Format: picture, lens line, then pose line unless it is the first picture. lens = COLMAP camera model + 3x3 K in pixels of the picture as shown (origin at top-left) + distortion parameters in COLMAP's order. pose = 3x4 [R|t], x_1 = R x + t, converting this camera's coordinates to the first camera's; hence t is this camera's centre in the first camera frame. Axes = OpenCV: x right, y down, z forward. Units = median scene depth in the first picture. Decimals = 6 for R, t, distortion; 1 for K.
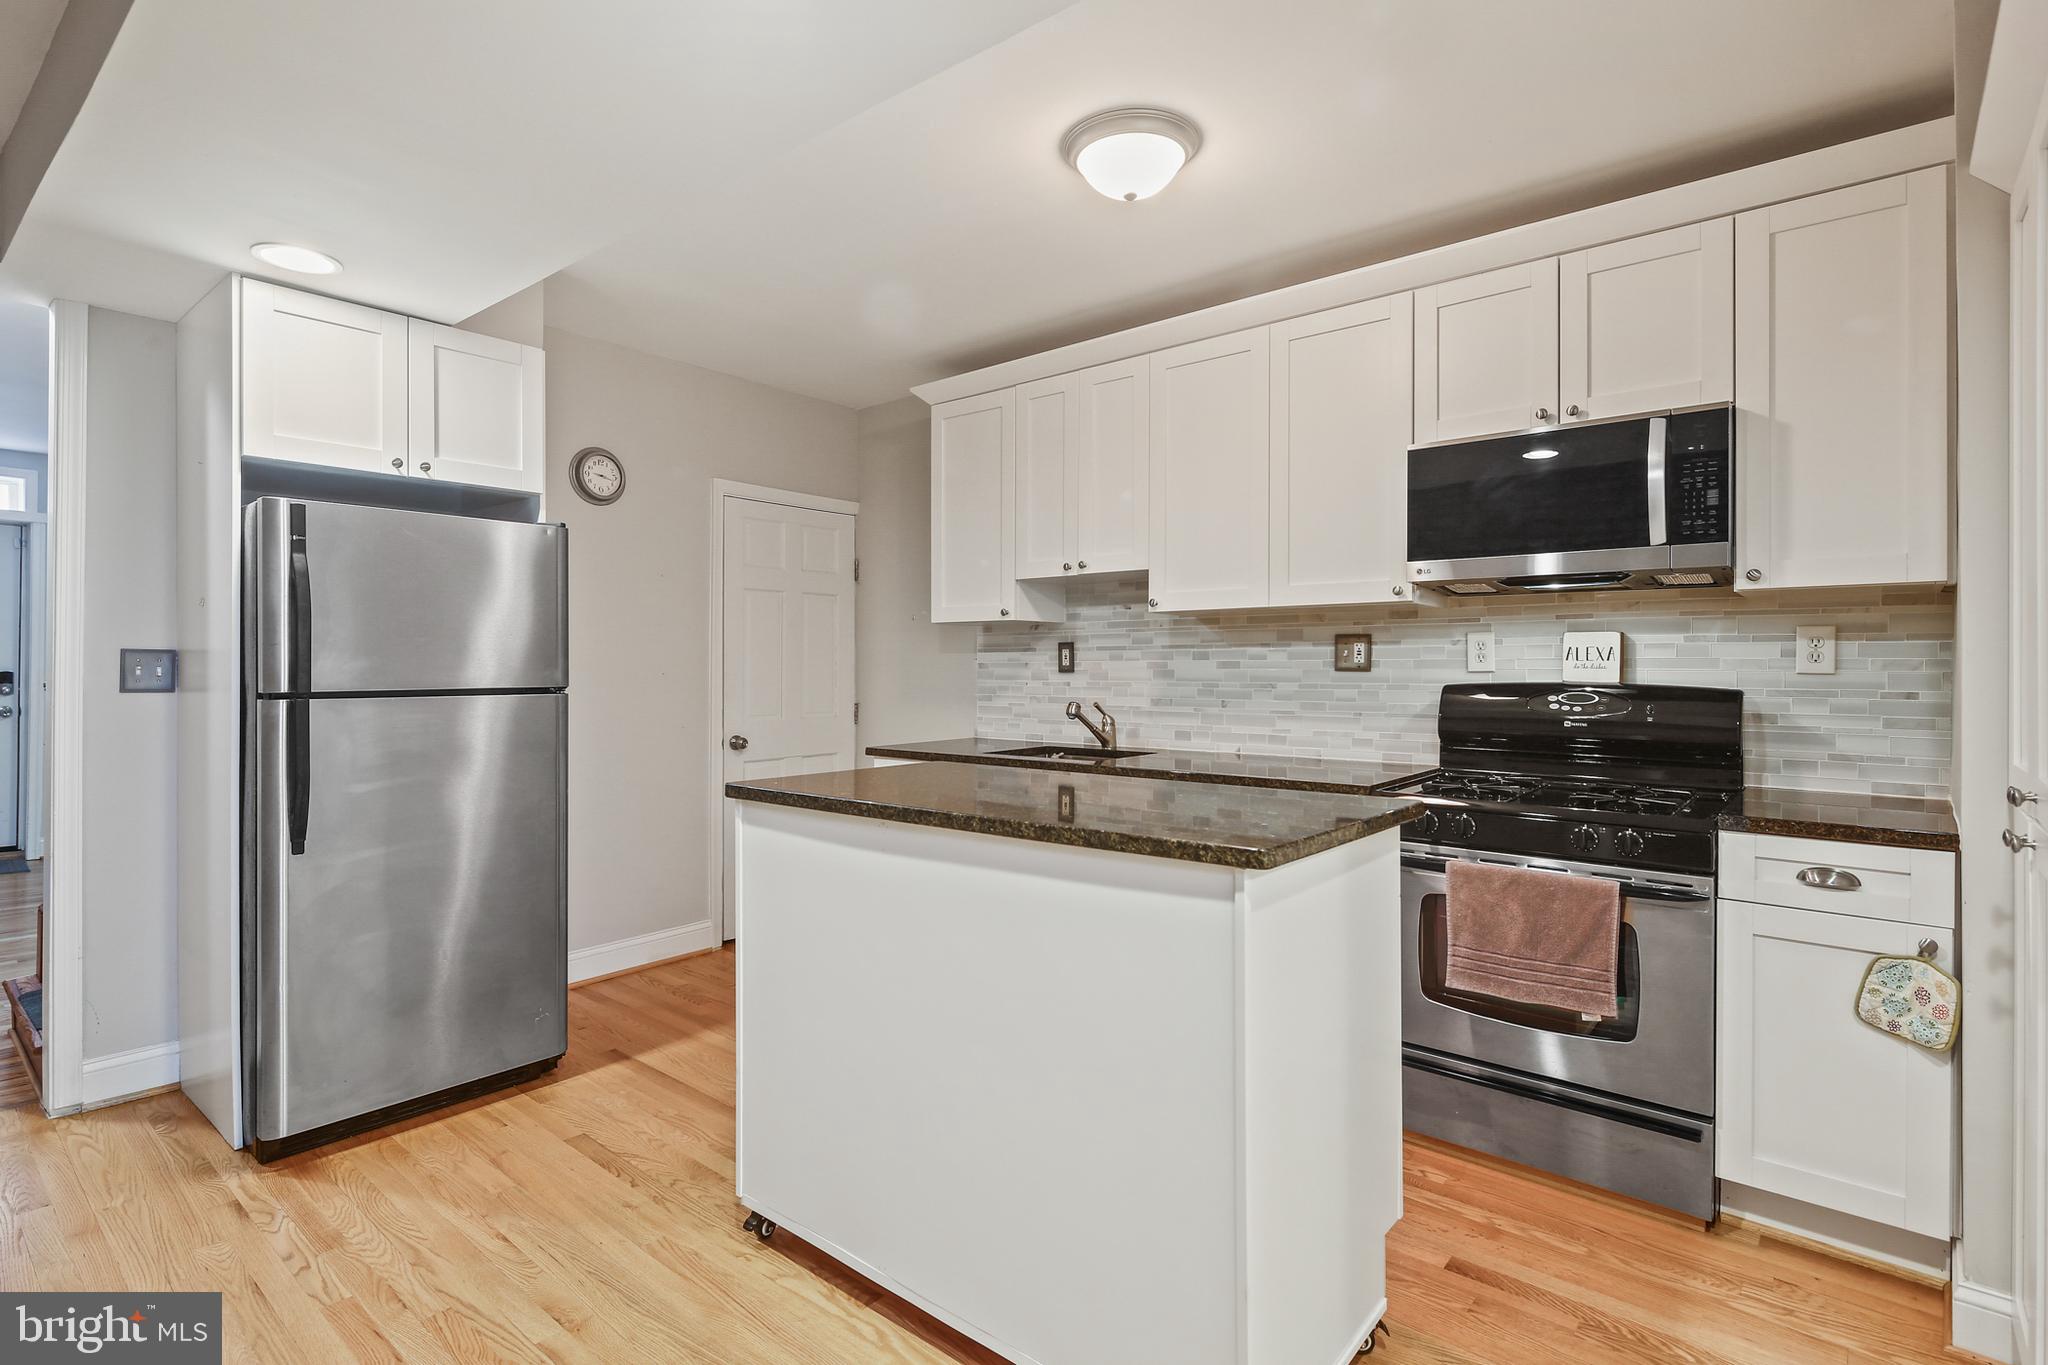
lens RADIAL K [[999.3, 0, 1031.2], [0, 999.3, 671.0], [0, 0, 1]] dist [0.008176, -0.005169]
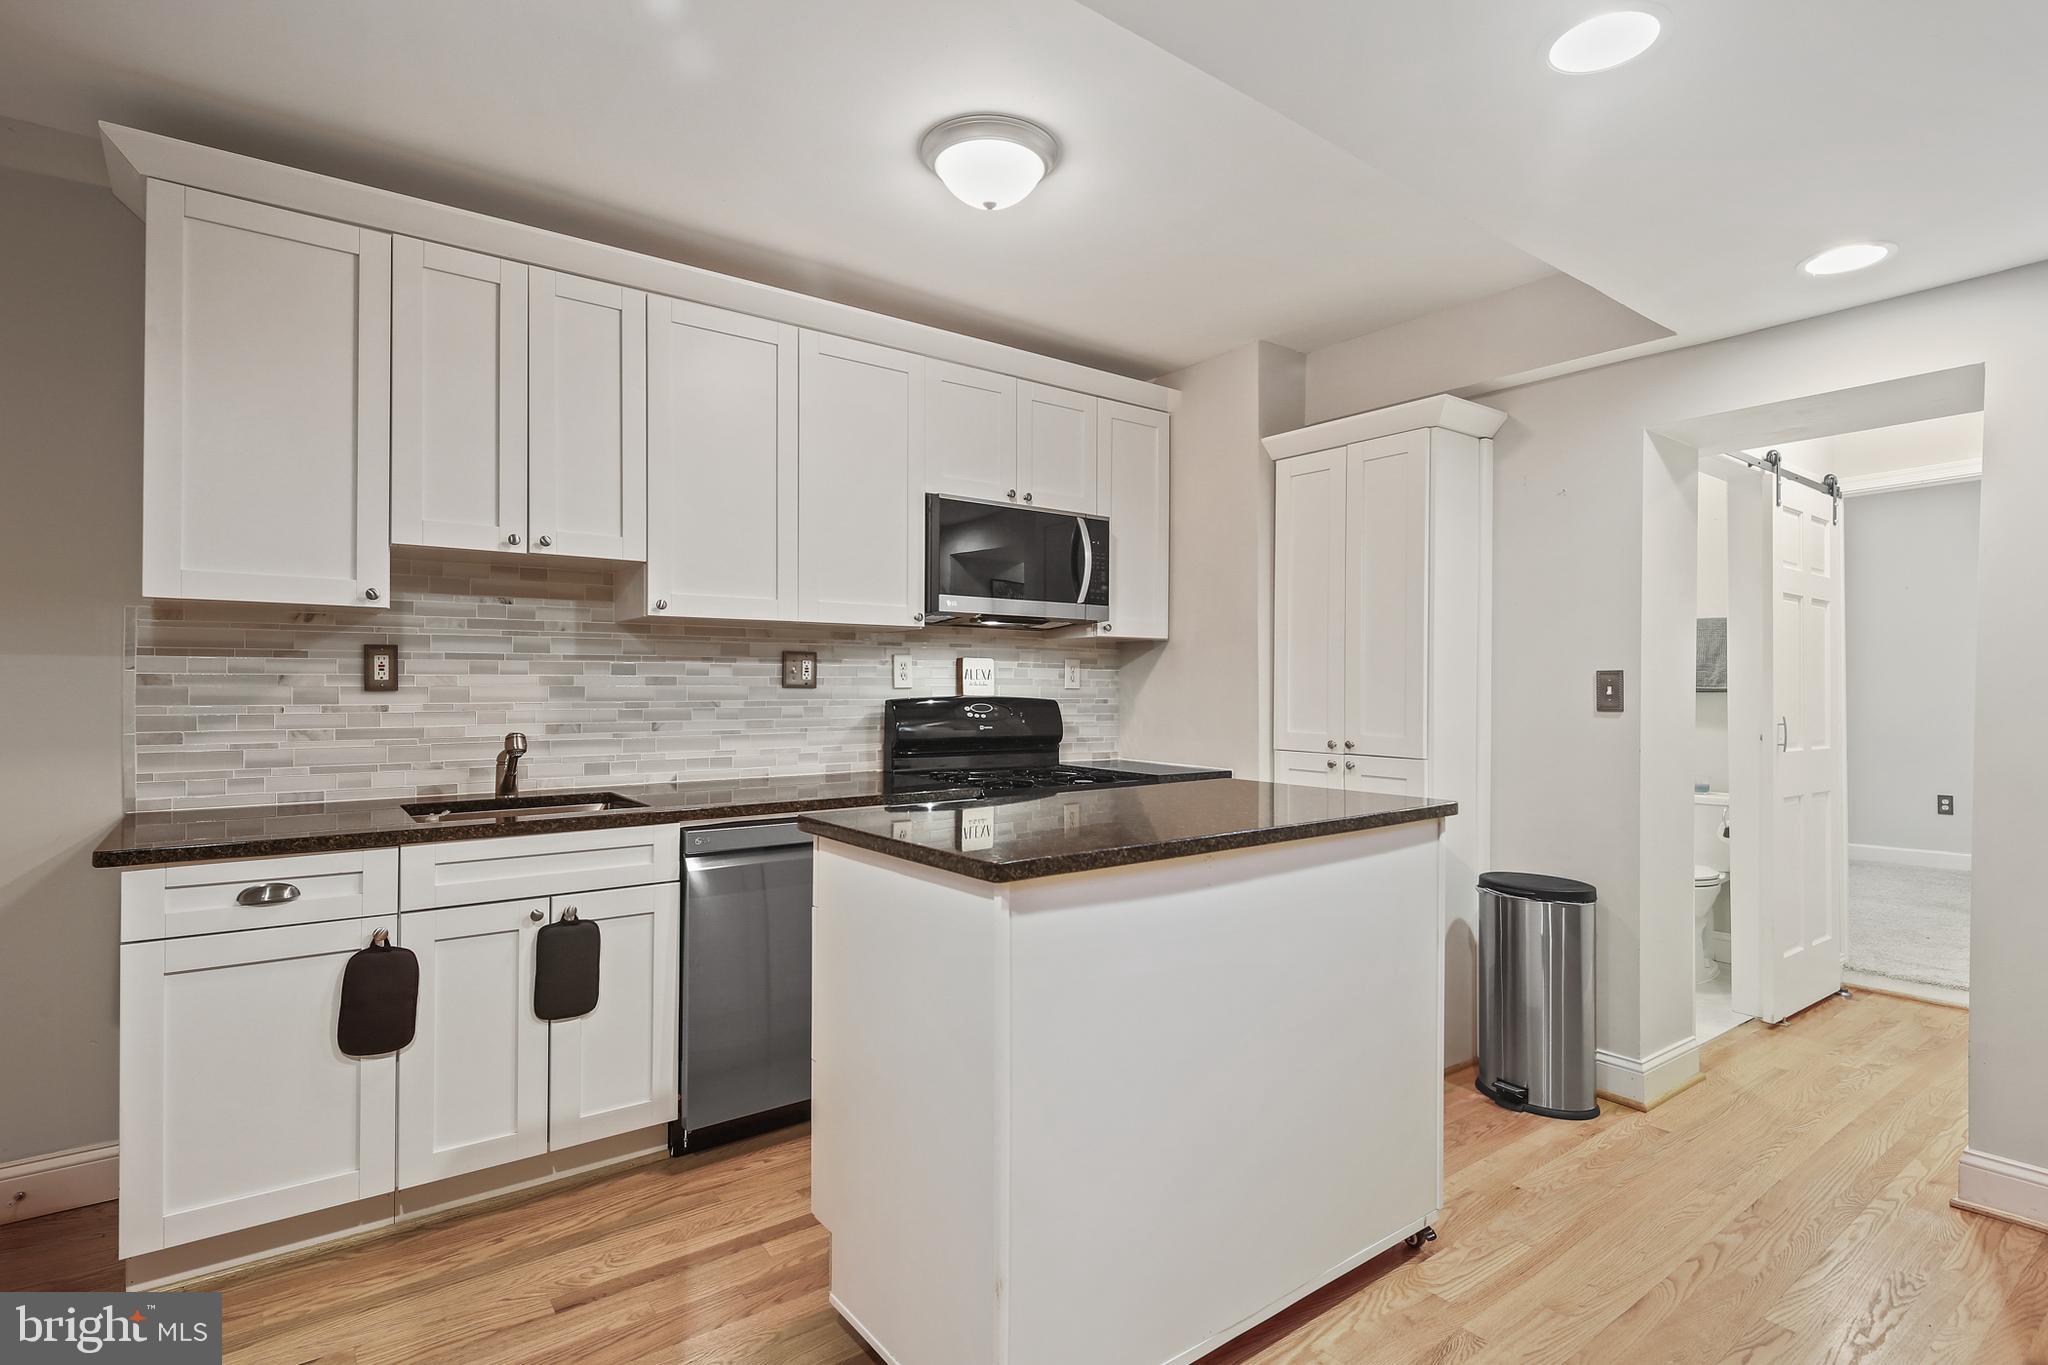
lens RADIAL K [[999.3, 0, 1028.0], [0, 999.3, 681.2], [0, 0, 1]] dist [0.008176, -0.005169]
pose [[0.230176, 0.002650, 0.973145, -0.584227], [-0.000106, 0.999996, -0.002698, -0.003775], [-0.973149, 0.000517, 0.230175, 0.510383]]
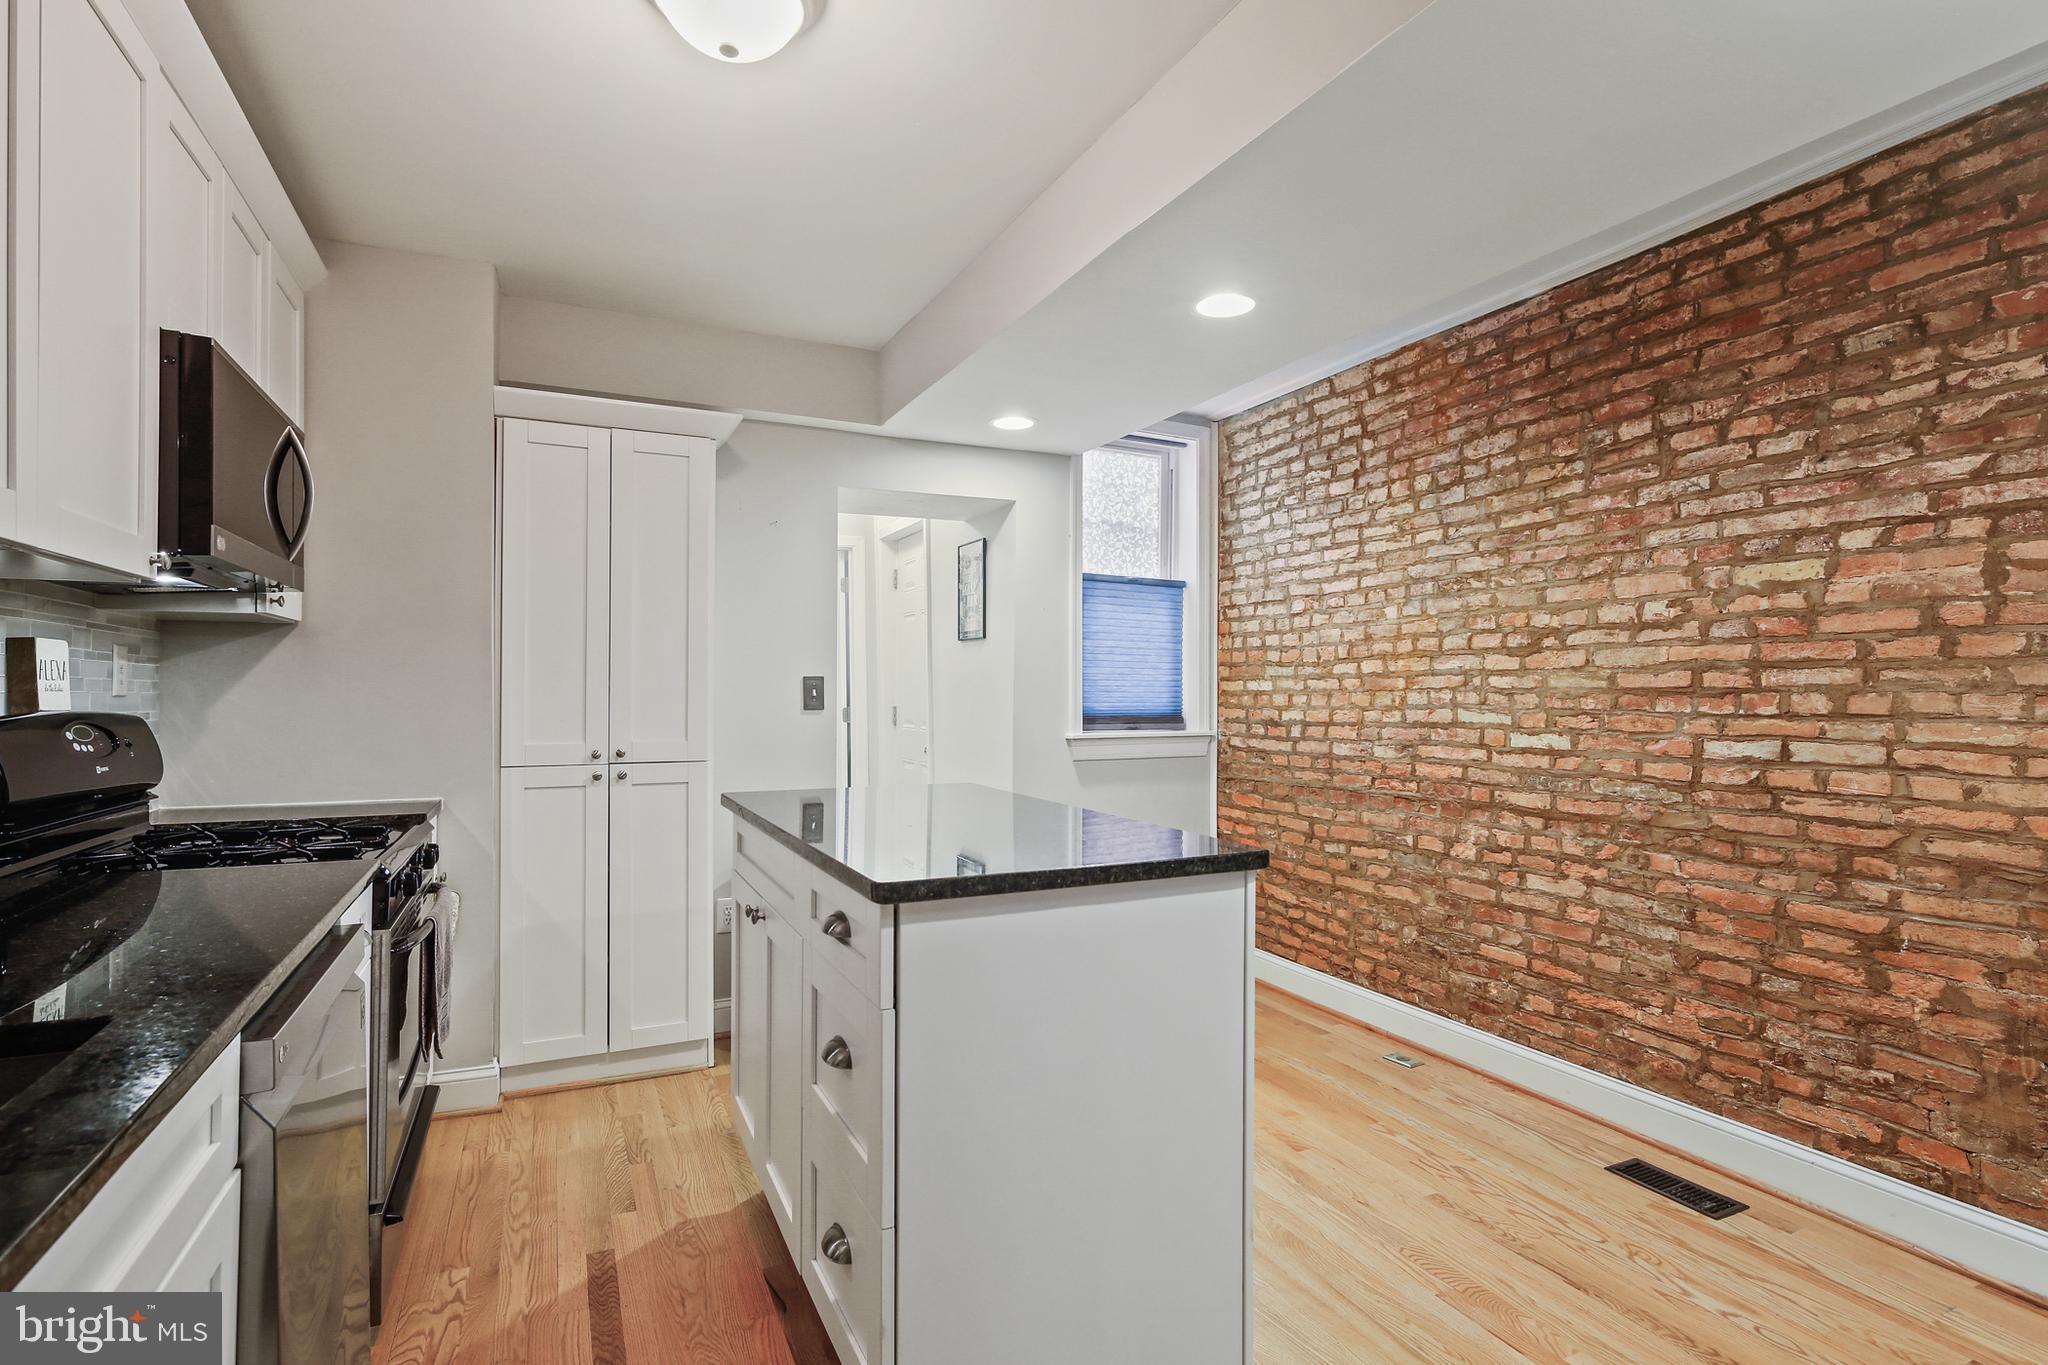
lens RADIAL K [[999.3, 0, 1012.3], [0, 999.3, 687.5], [0, 0, 1]] dist [0.008176, -0.005169]
pose [[-0.901618, -0.001889, 0.432529, -0.279278], [-0.001415, 0.999998, 0.001417, -0.005631], [-0.432531, 0.000665, -0.901619, 1.085714]]
